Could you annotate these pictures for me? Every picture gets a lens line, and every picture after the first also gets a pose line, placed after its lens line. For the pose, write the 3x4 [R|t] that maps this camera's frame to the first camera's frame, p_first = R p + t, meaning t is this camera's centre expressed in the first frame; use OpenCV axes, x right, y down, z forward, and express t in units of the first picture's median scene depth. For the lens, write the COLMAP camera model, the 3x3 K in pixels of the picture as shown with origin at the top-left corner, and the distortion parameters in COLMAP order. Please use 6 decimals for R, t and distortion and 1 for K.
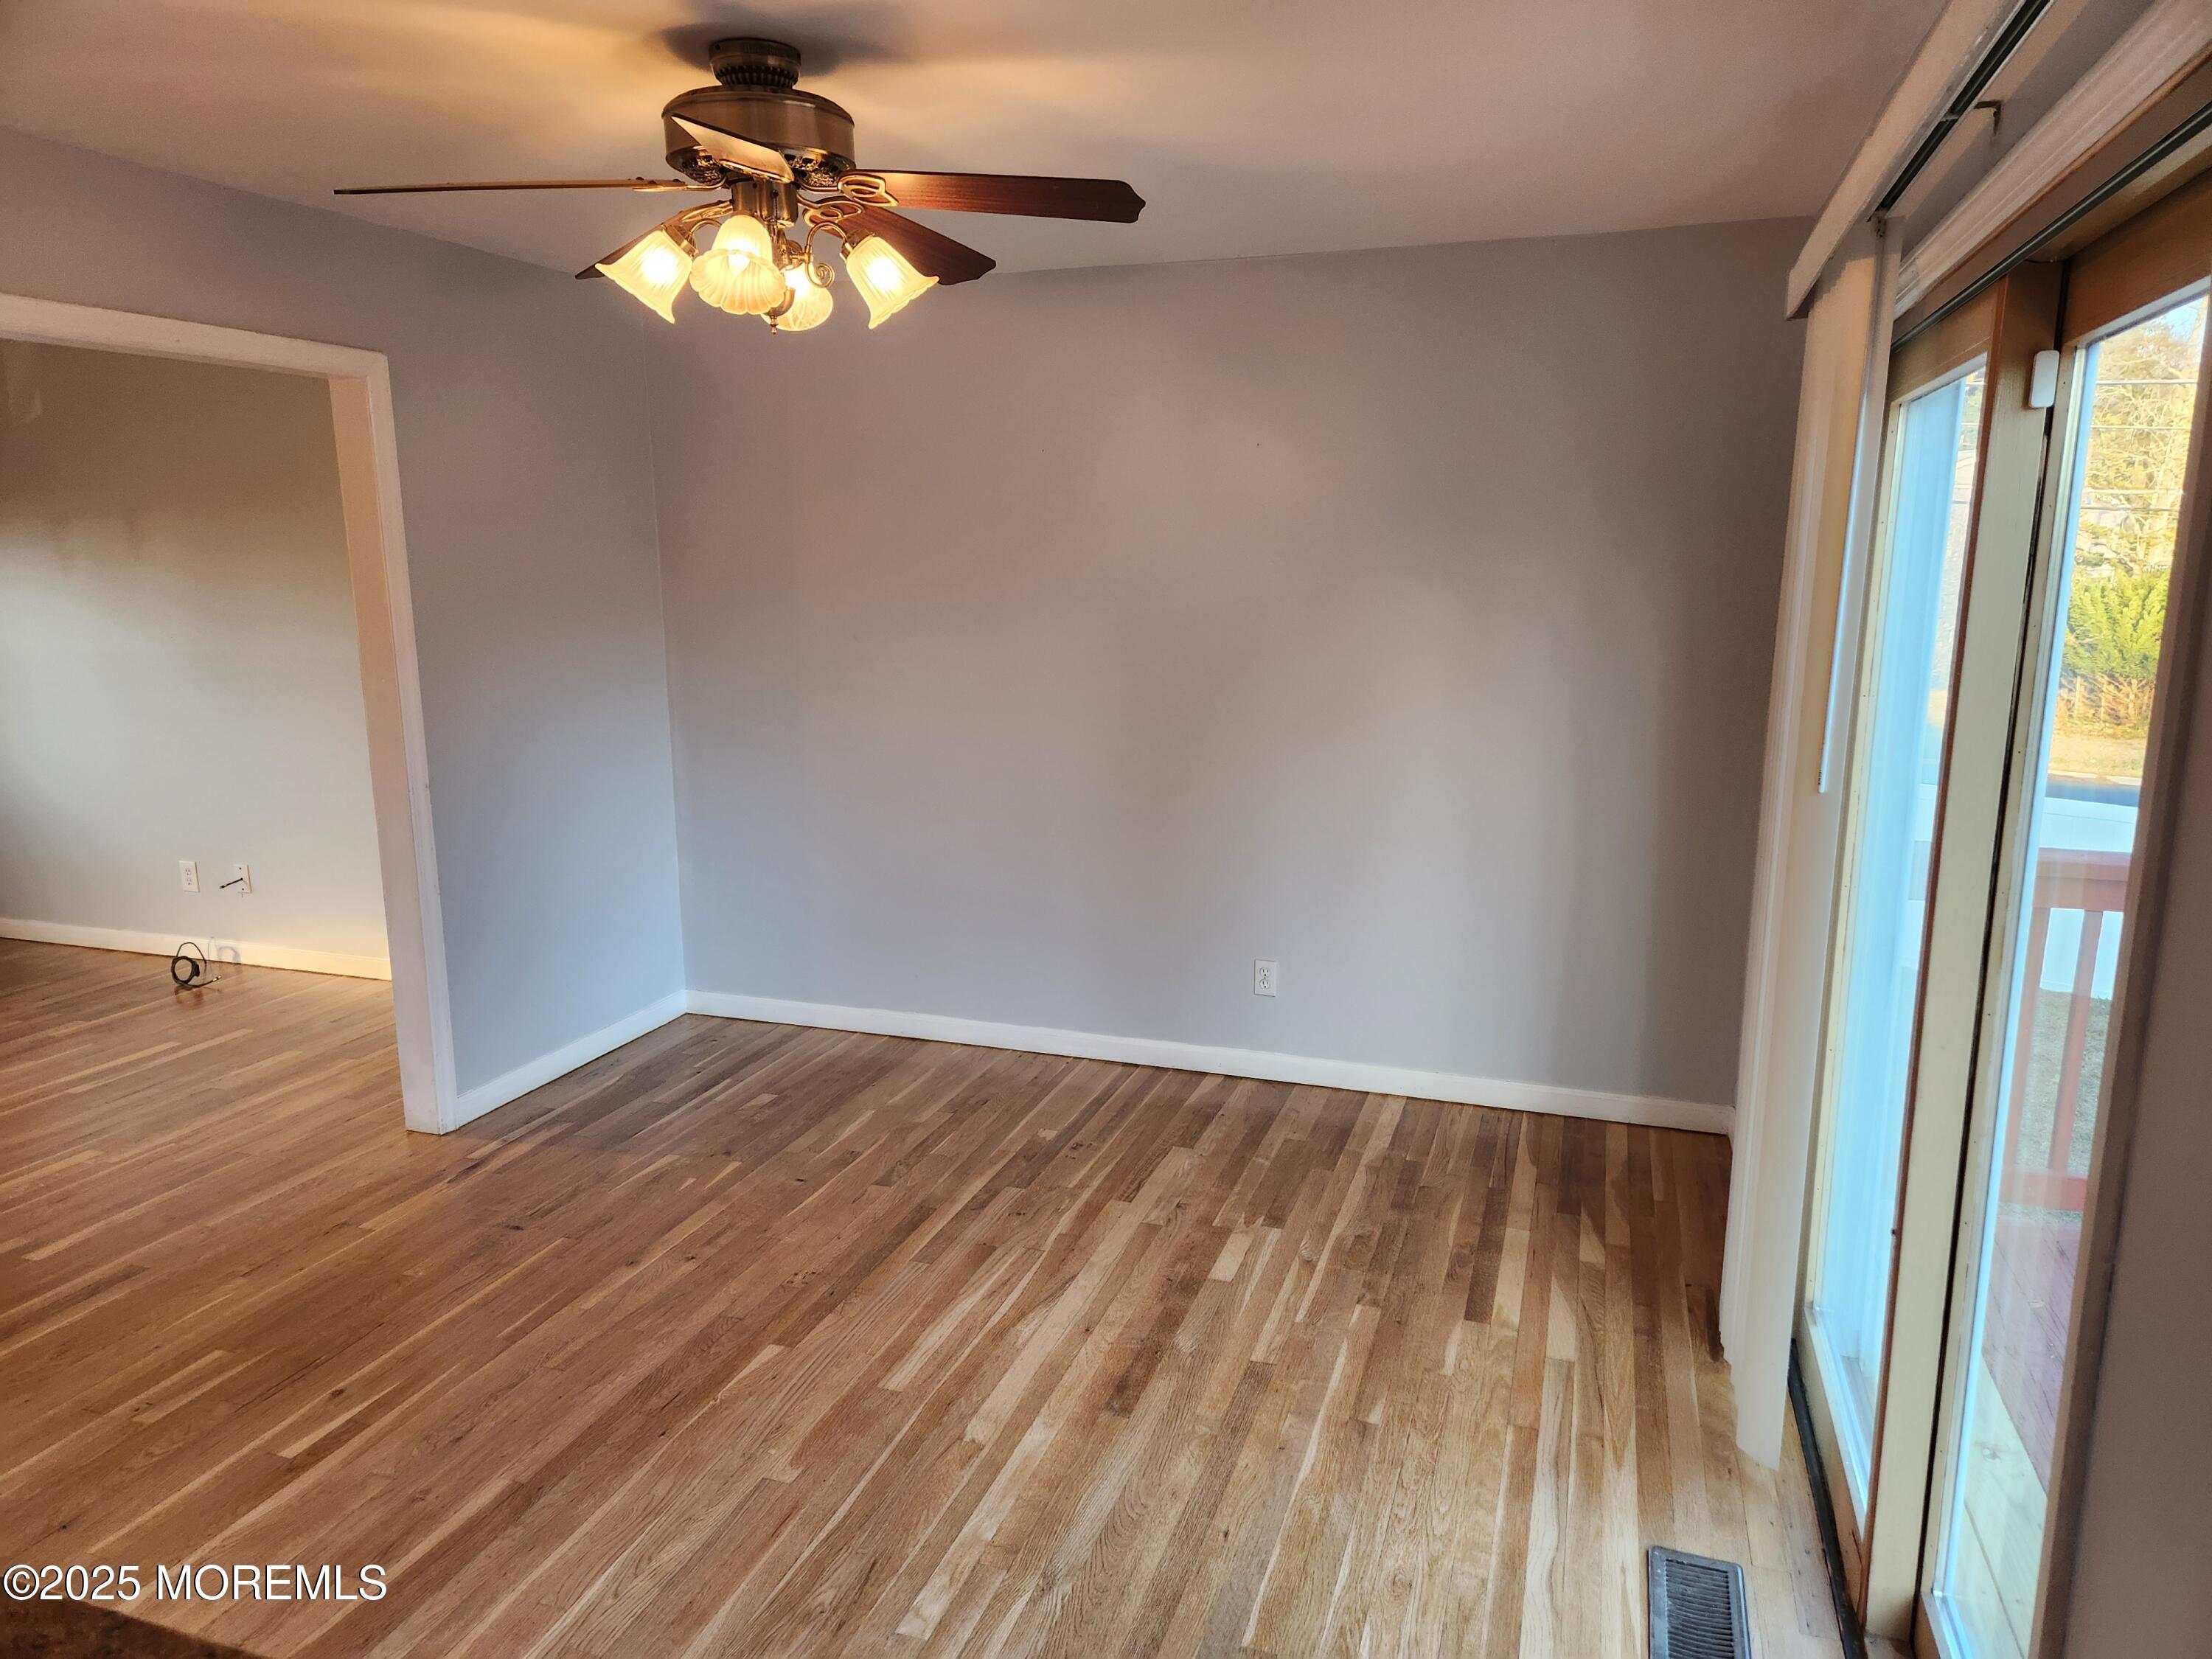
lens RADIAL K [[1477.7, 0, 1097.1], [0, 1477.7, 818.4], [0, 0, 1]] dist [0.082764, -0.065282]
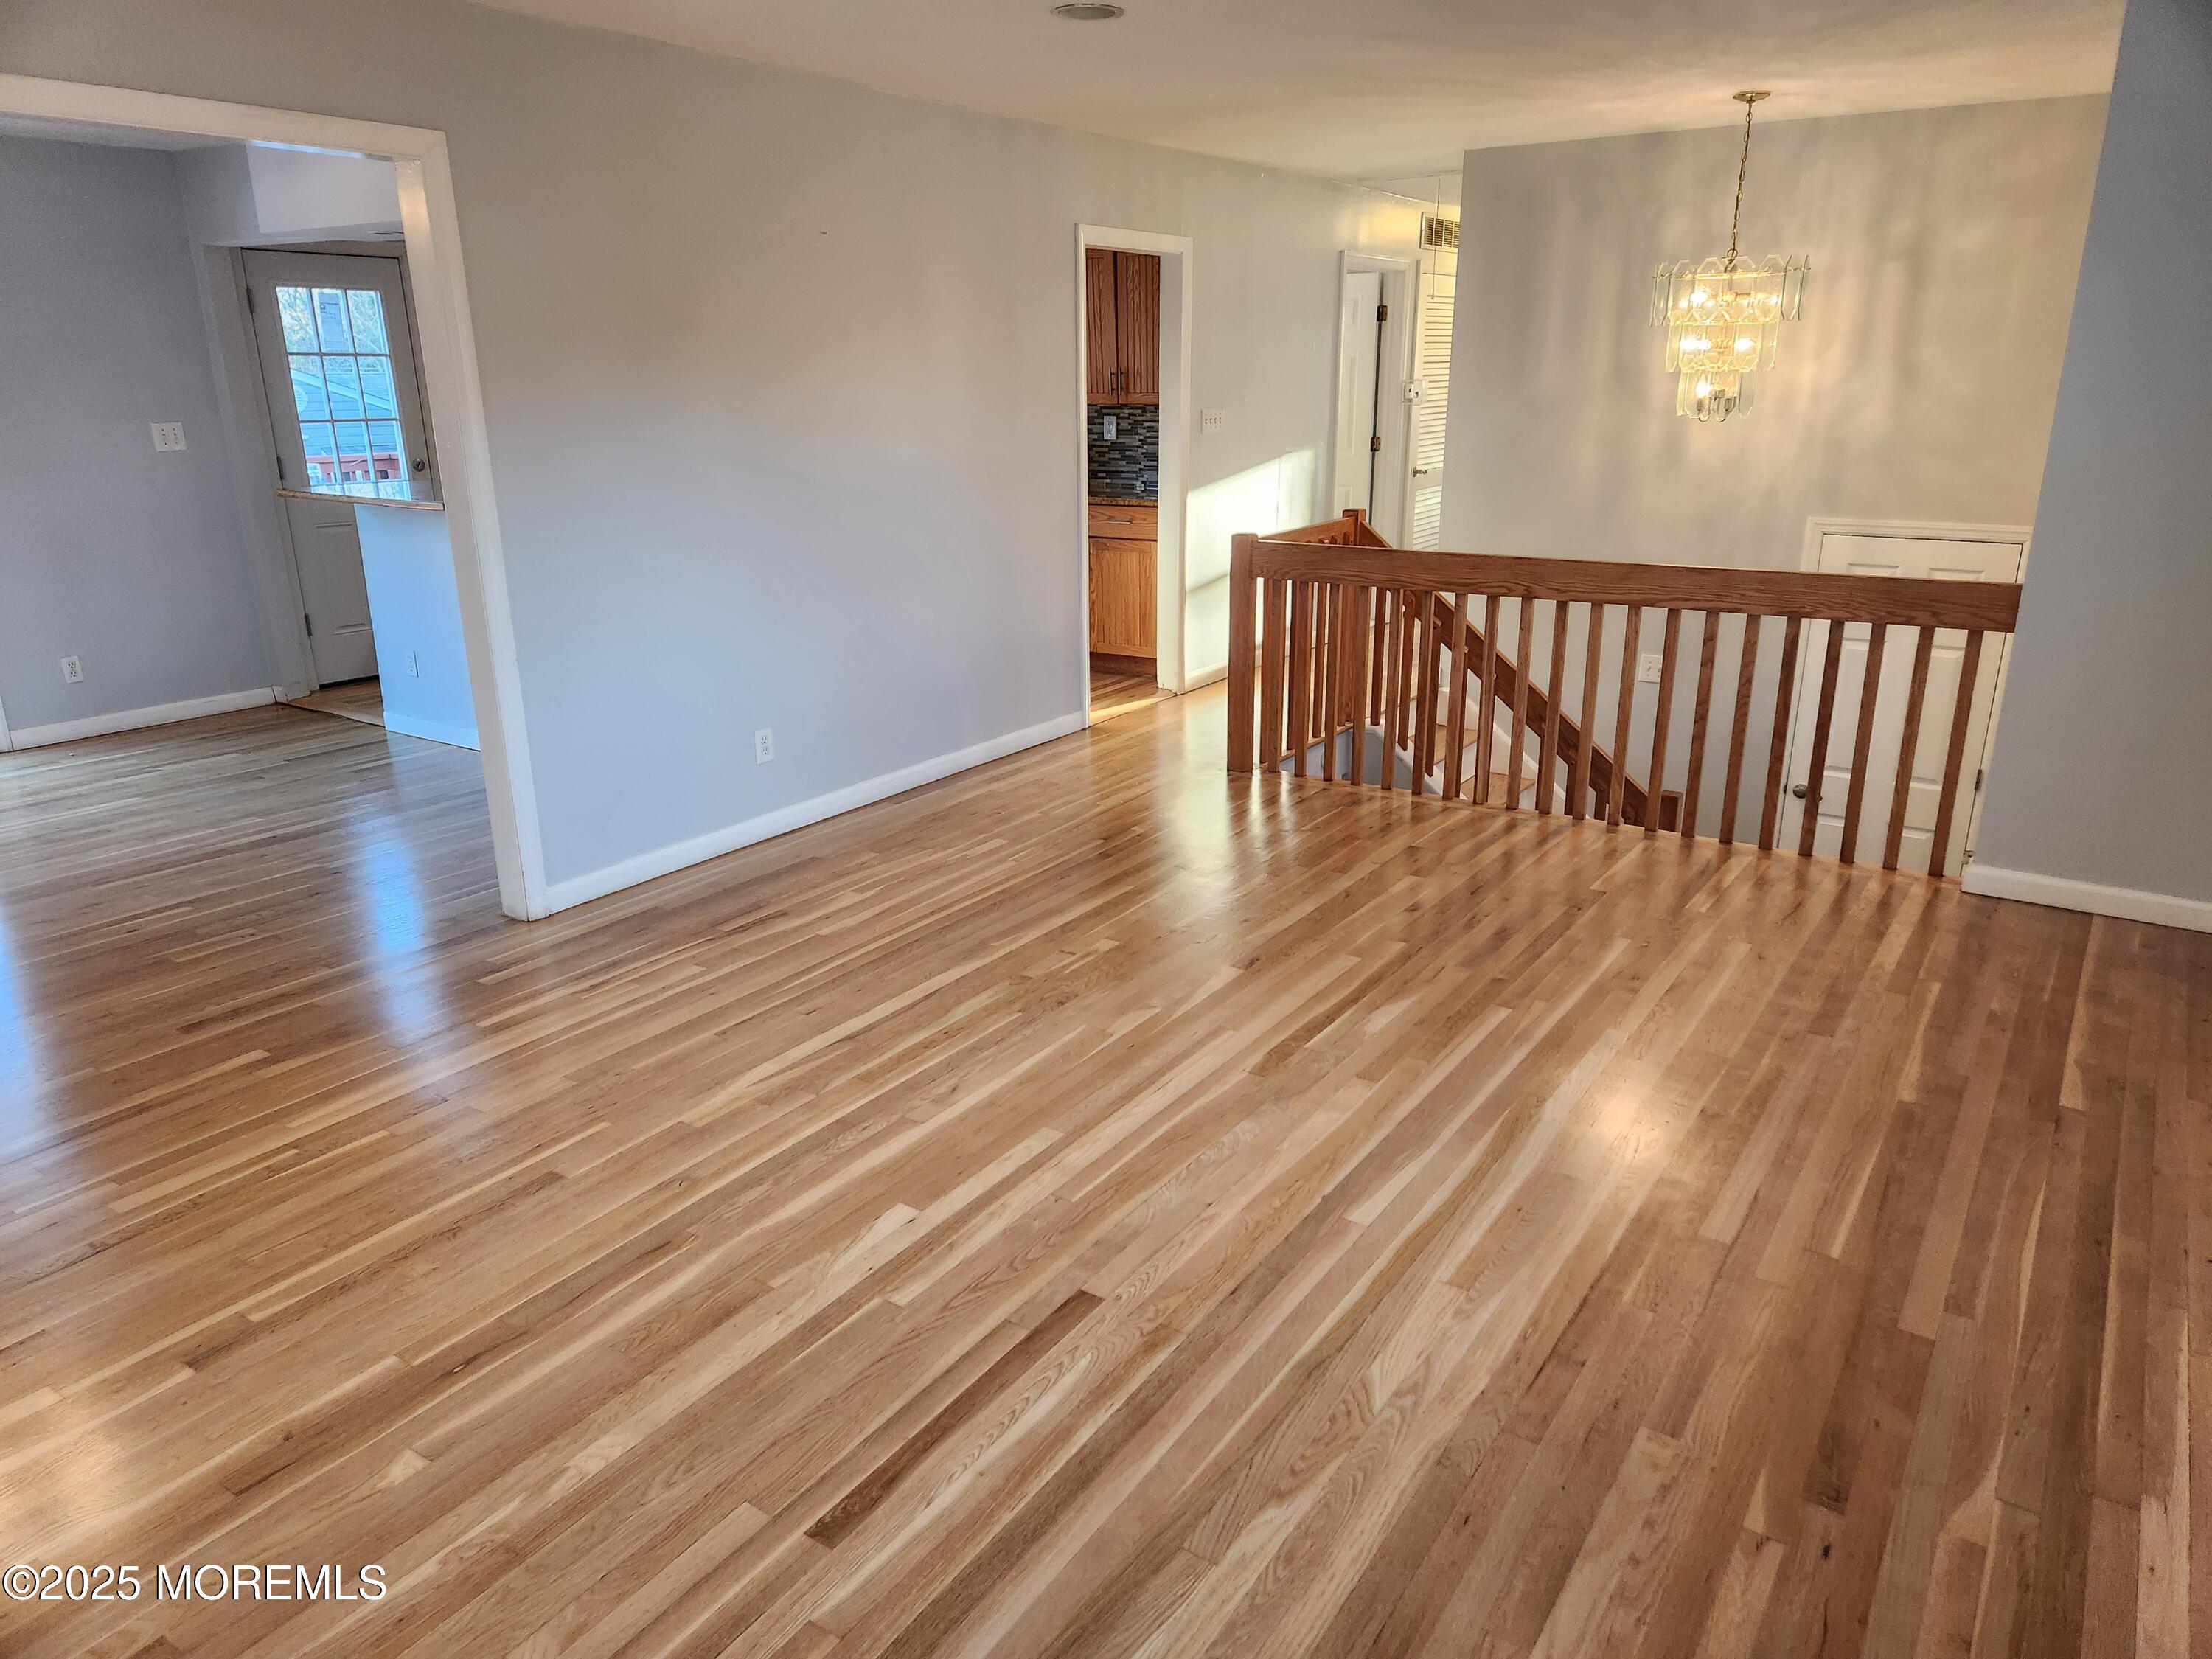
lens RADIAL K [[1458.3, 0, 1126.2], [0, 1458.3, 826.7], [0, 0, 1]] dist [0.075958, -0.058860]
pose [[-0.968312, -0.067166, 0.240542, -1.704853], [0.052082, 0.887671, 0.457524, -0.307666], [-0.244252, 0.455554, -0.856044, 1.877501]]
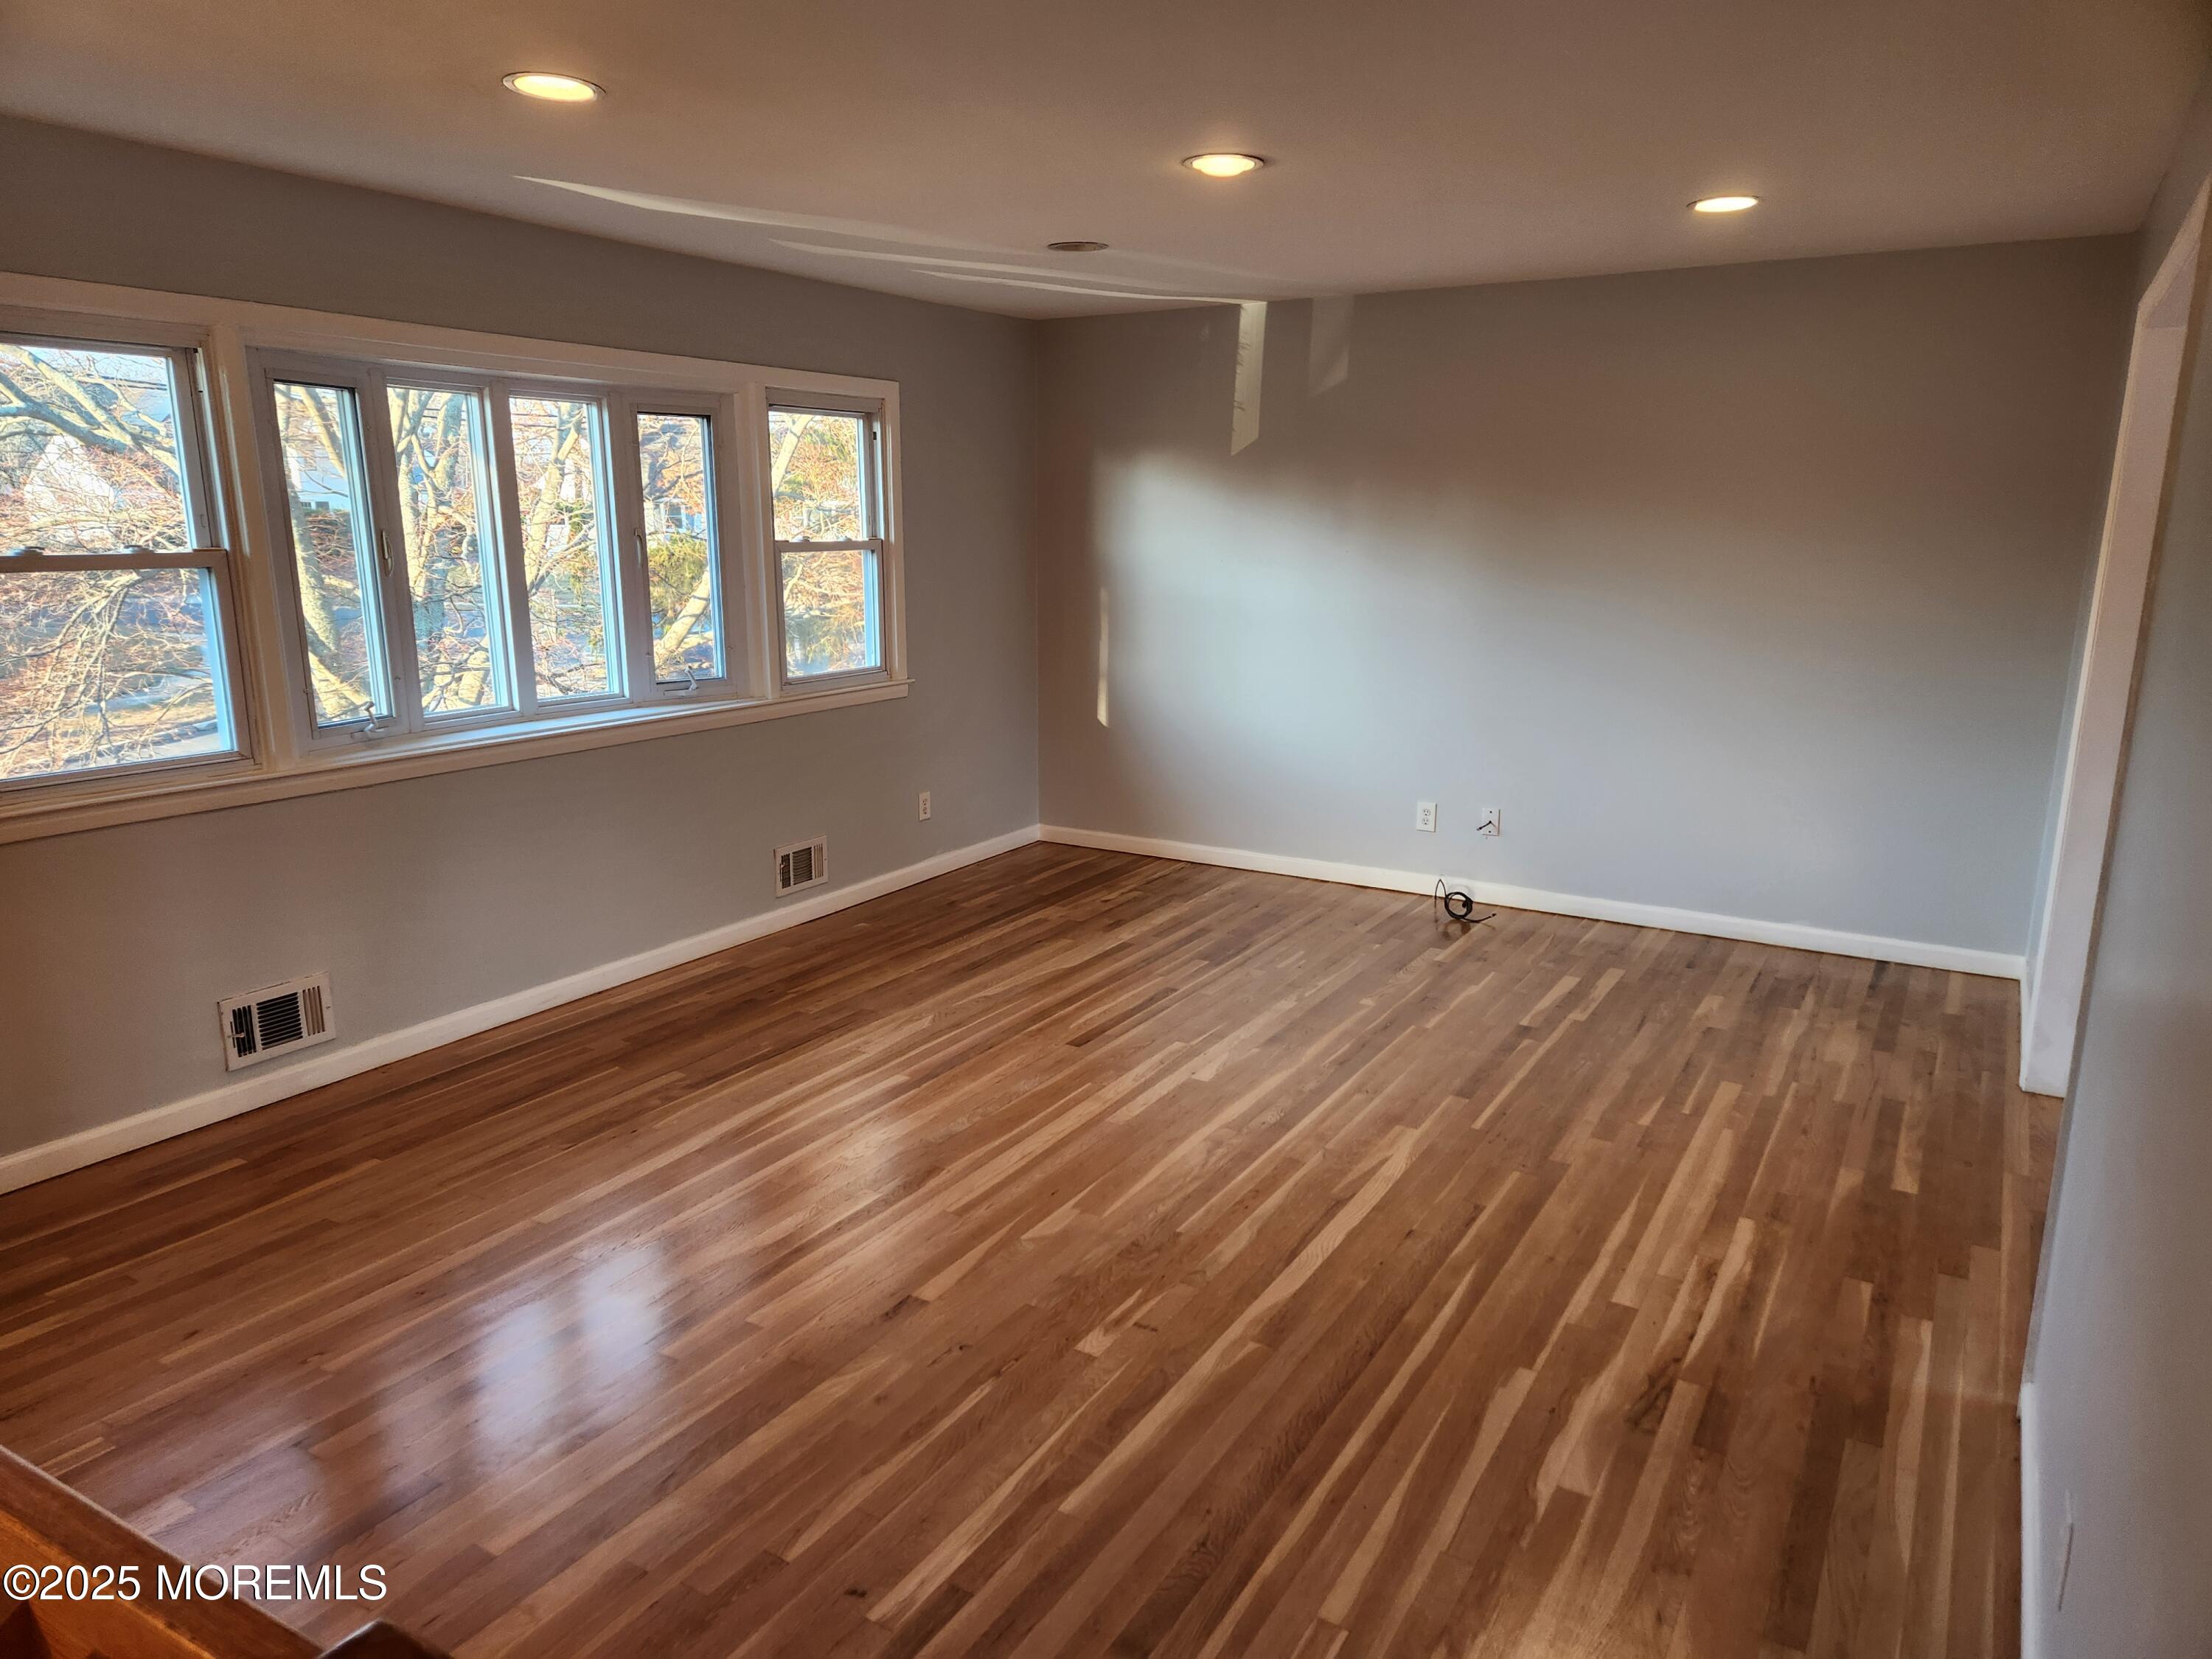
lens RADIAL K [[1456.7, 0, 1081.2], [0, 1456.7, 847.9], [0, 0, 1]] dist [0.088625, -0.058290]
pose [[0.976191, 0.054336, -0.209997, -1.201121], [-0.044229, 0.997639, 0.052533, 0.032503], [0.212356, -0.041995, 0.976290, -0.117410]]
